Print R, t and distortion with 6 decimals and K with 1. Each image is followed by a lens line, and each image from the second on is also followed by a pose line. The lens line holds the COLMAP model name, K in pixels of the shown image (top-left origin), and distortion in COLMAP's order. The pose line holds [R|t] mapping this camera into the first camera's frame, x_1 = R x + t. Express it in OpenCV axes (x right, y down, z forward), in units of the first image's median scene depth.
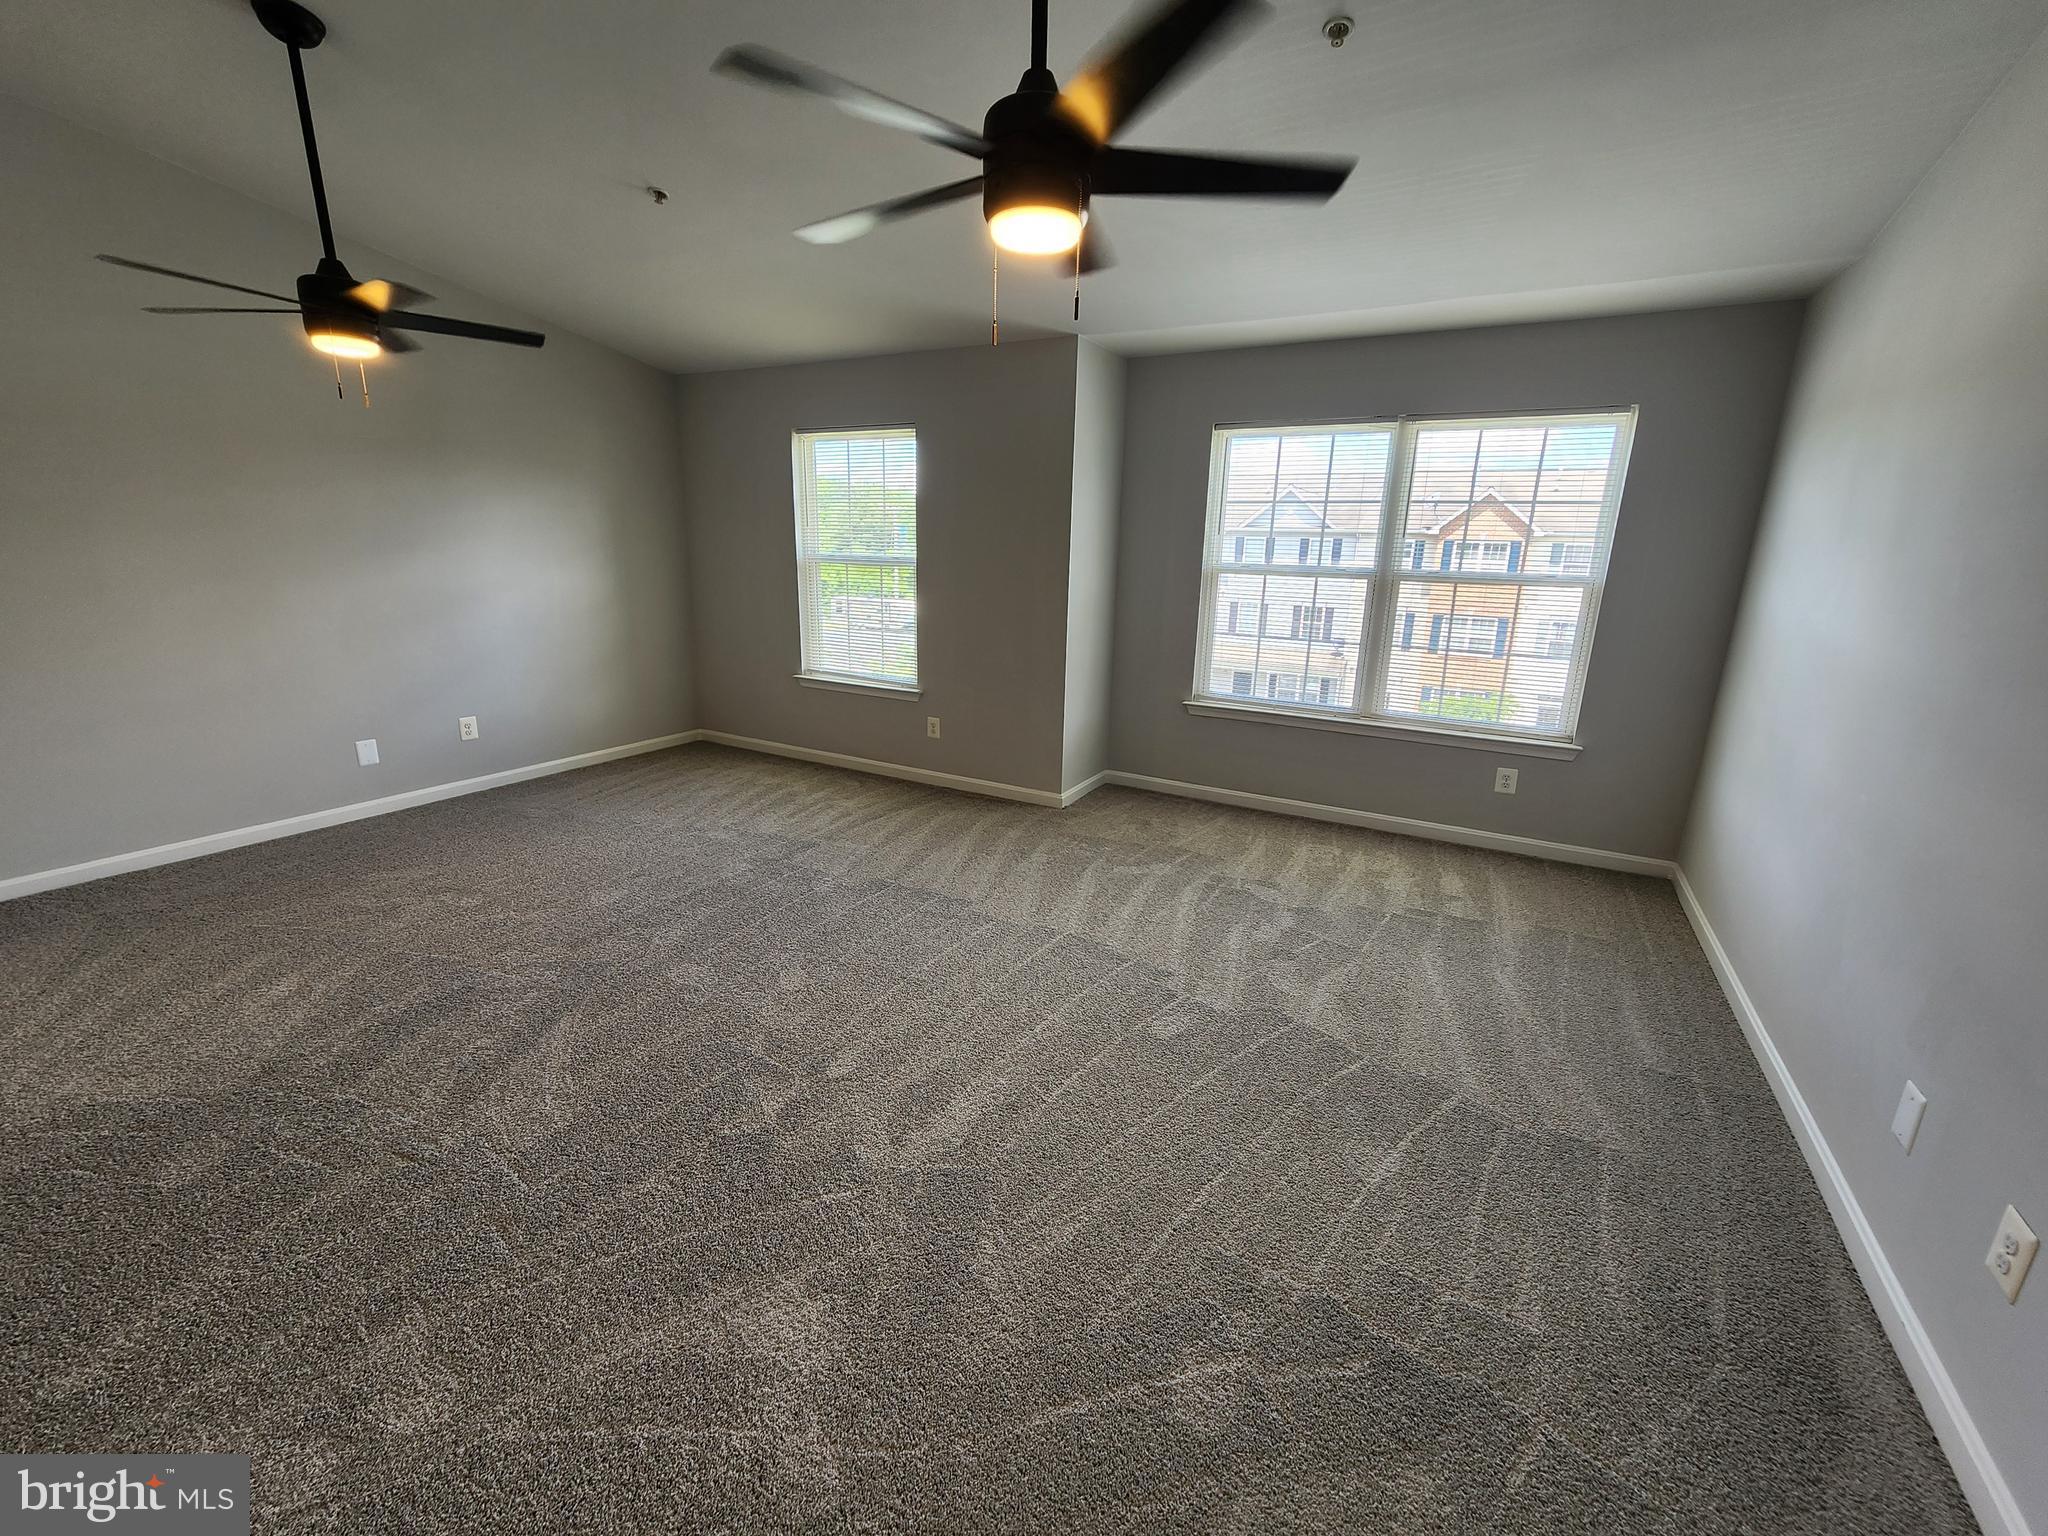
lens RADIAL K [[841.5, 0, 1038.5], [0, 841.5, 762.8], [0, 0, 1]] dist [-0.003207, 0.000985]
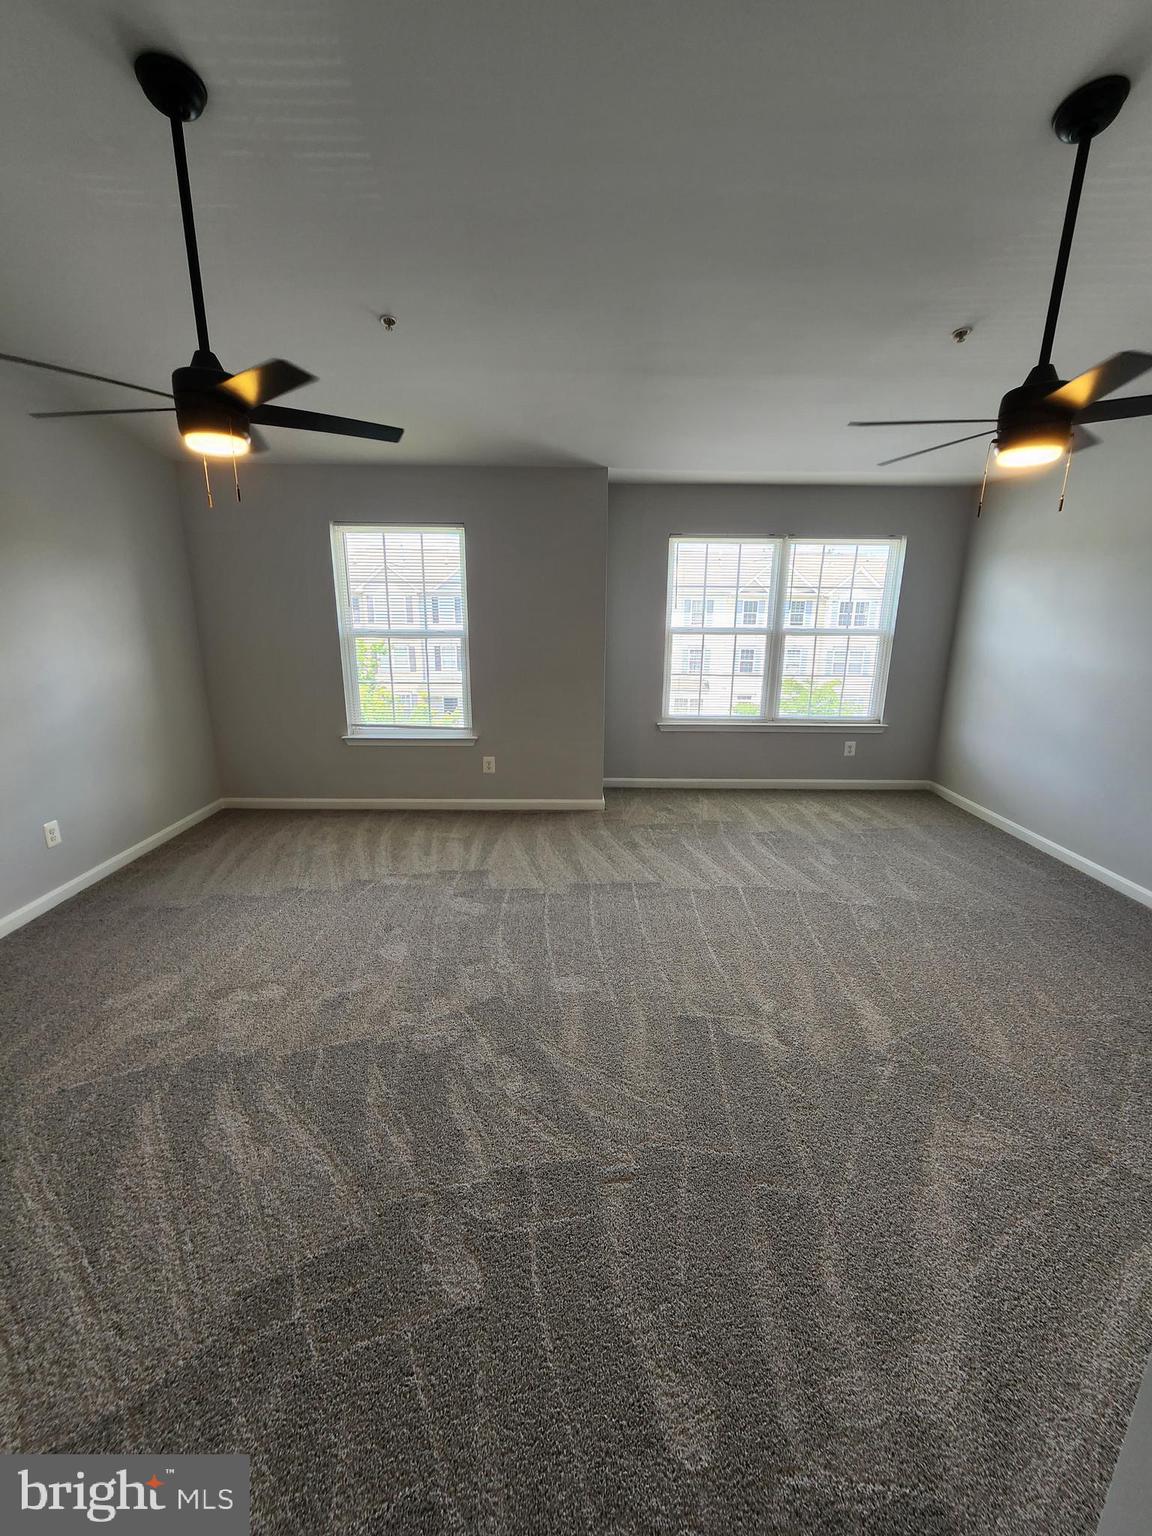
lens RADIAL K [[631.1, 0, 587.4], [0, 631.1, 773.4], [0, 0, 1]] dist [-0.003207, 0.000985]
pose [[0.871320, -0.144564, 0.468937, -0.508182], [0.137652, 0.989258, 0.049201, -0.063434], [-0.471013, 0.021681, 0.881860, 0.106070]]
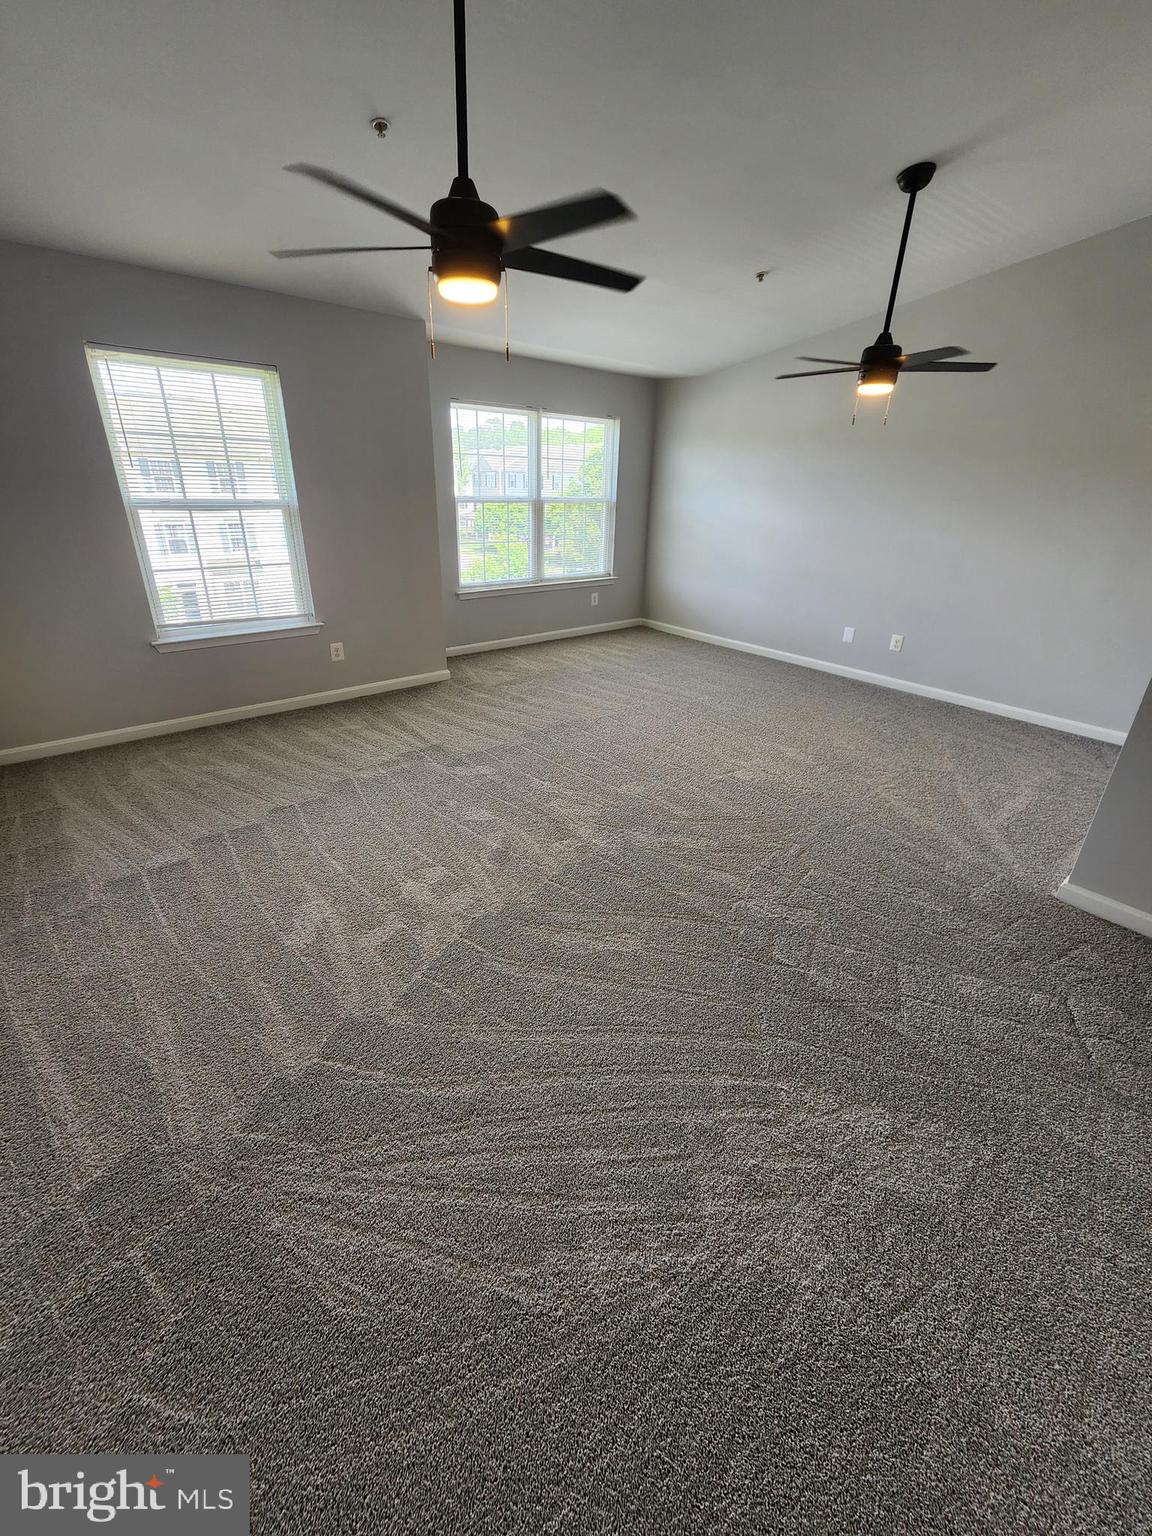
lens RADIAL K [[631.1, 0, 577.6], [0, 631.1, 756.8], [0, 0, 1]] dist [-0.003207, 0.000985]
pose [[0.354993, -0.389619, 0.849810, -0.933097], [0.222329, 0.918120, 0.328063, -0.139619], [-0.908047, 0.072477, 0.412550, 0.390209]]
